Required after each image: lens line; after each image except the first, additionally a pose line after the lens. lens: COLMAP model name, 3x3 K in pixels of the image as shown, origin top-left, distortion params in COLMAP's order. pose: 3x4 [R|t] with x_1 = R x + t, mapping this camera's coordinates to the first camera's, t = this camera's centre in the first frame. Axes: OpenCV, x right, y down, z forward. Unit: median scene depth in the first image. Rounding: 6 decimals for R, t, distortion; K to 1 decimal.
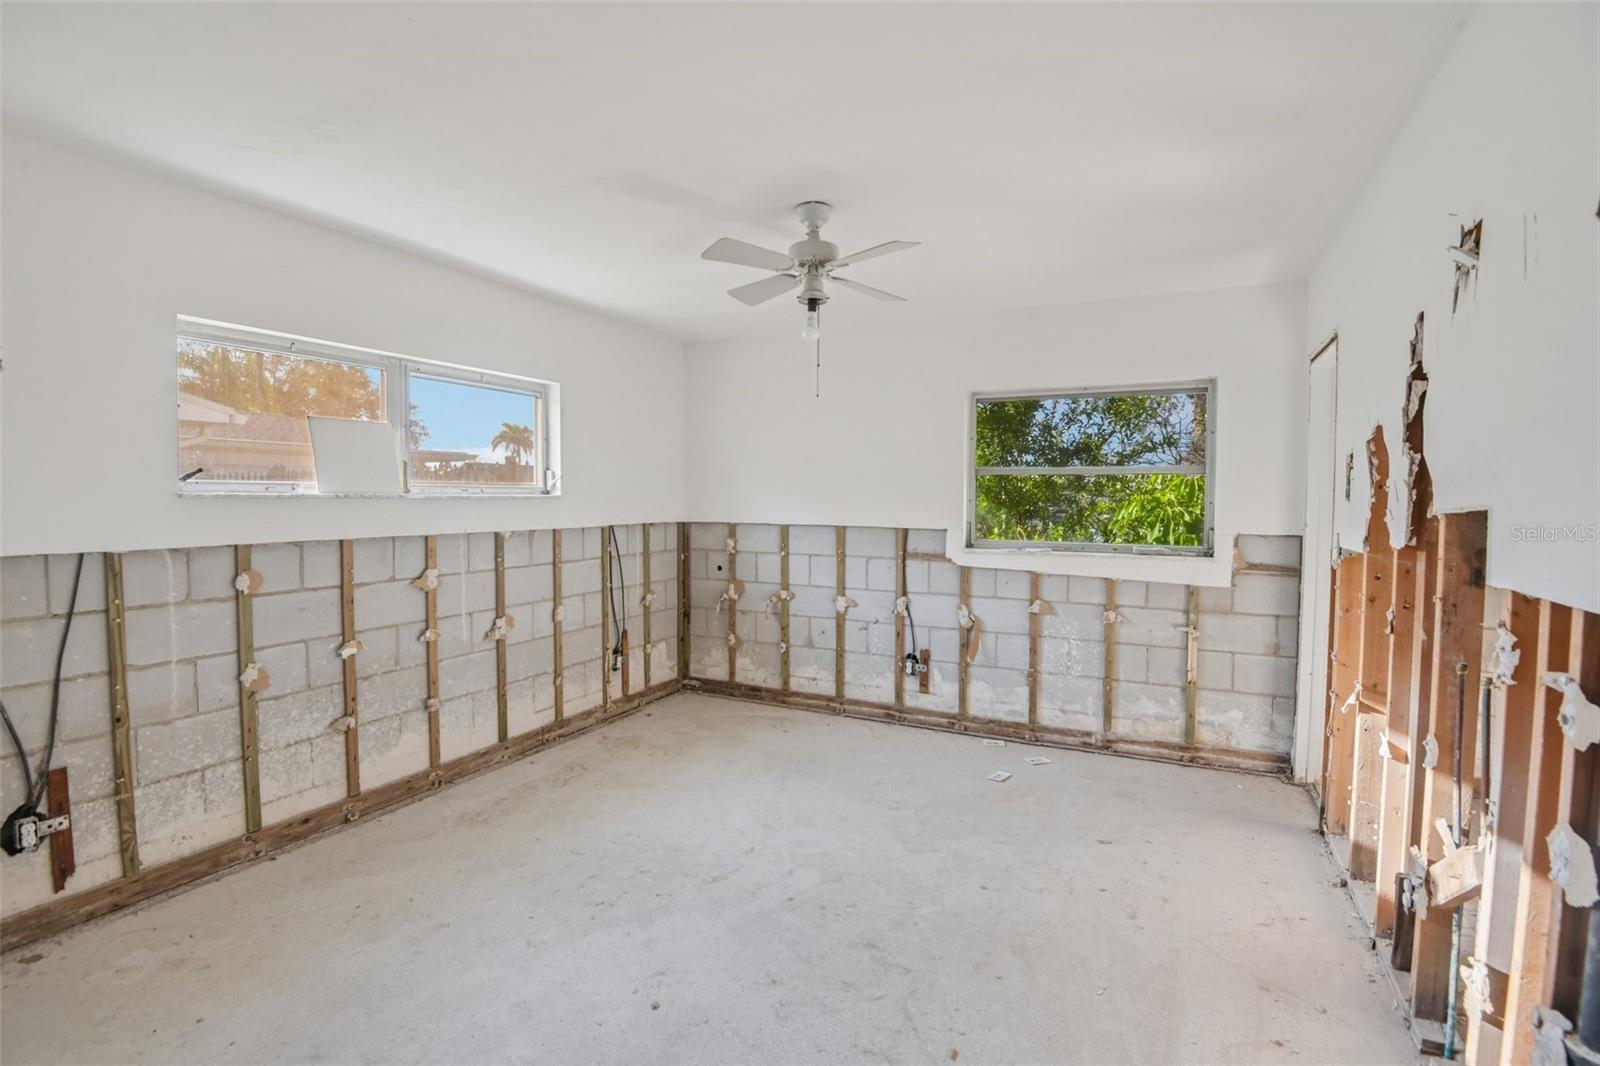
lens RADIAL K [[765.4, 0, 800.0], [0, 765.4, 533.0], [0, 0, 1]] dist [0.001400, -0.000105]
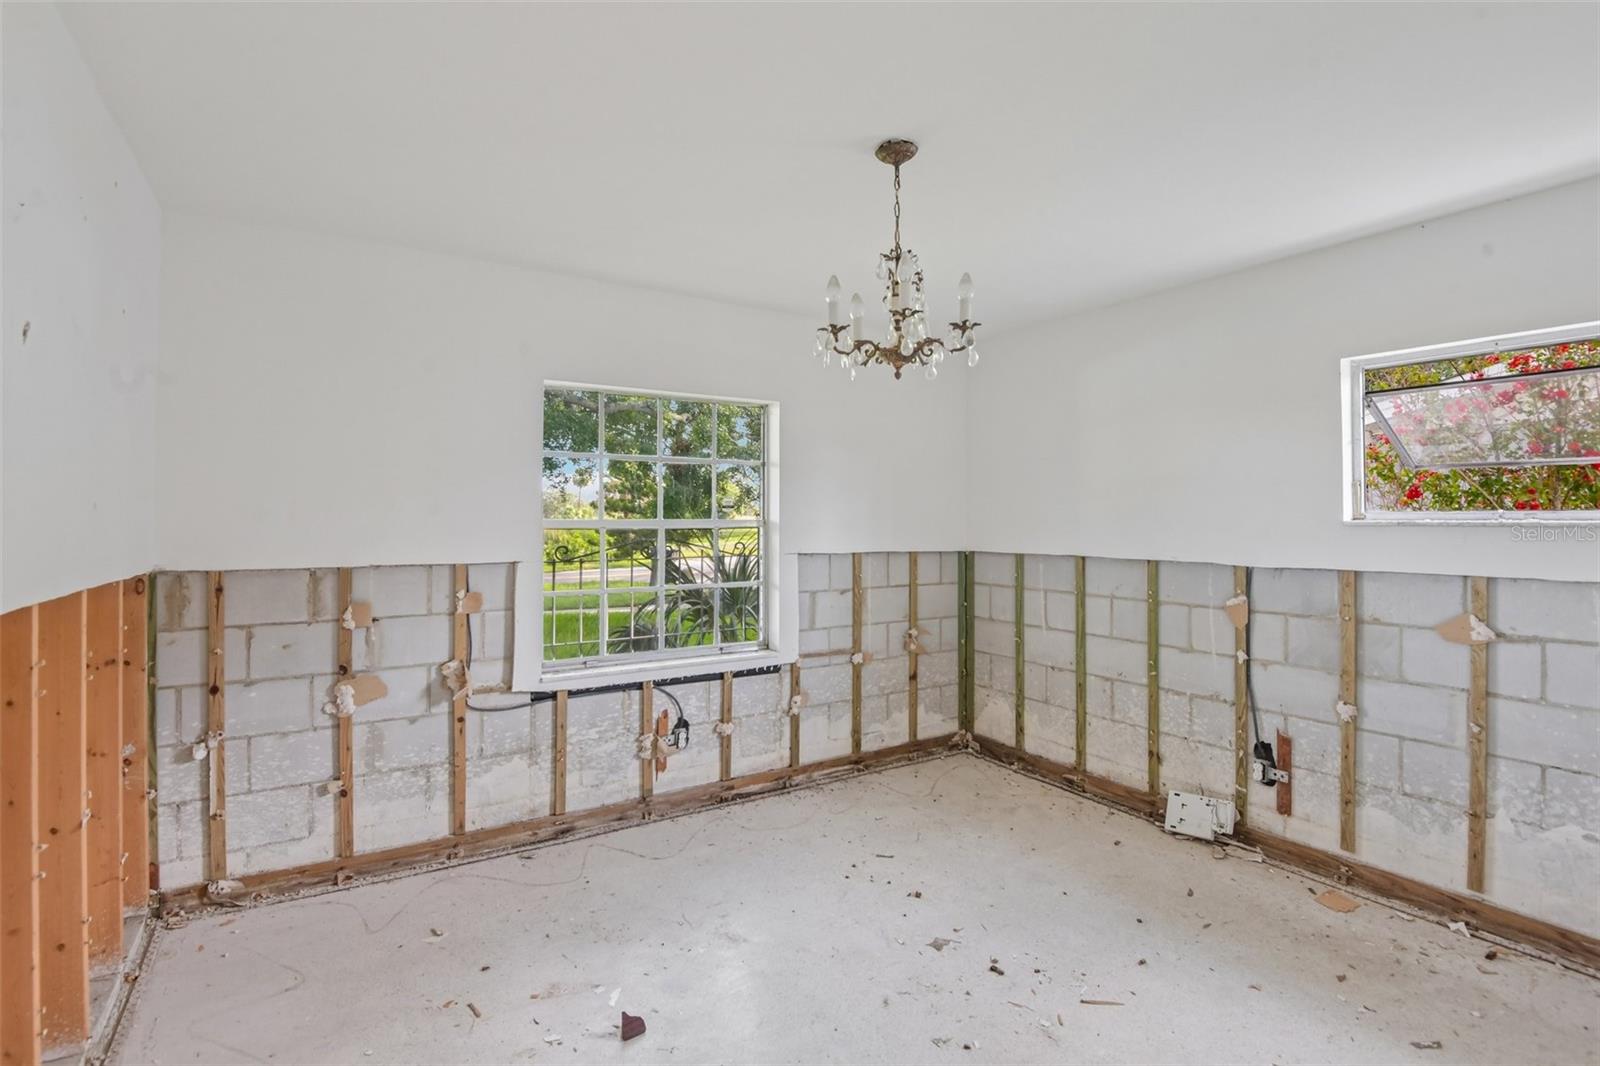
lens RADIAL K [[735.3, 0, 795.3], [0, 735.3, 516.5], [0, 0, 1]] dist [0.003011, -0.021867]
pose [[0.855621, 0.004251, -0.517585, 0.113812], [-0.029693, 0.998723, -0.040882, -0.013143], [0.516750, 0.050348, 0.854654, 0.187614]]
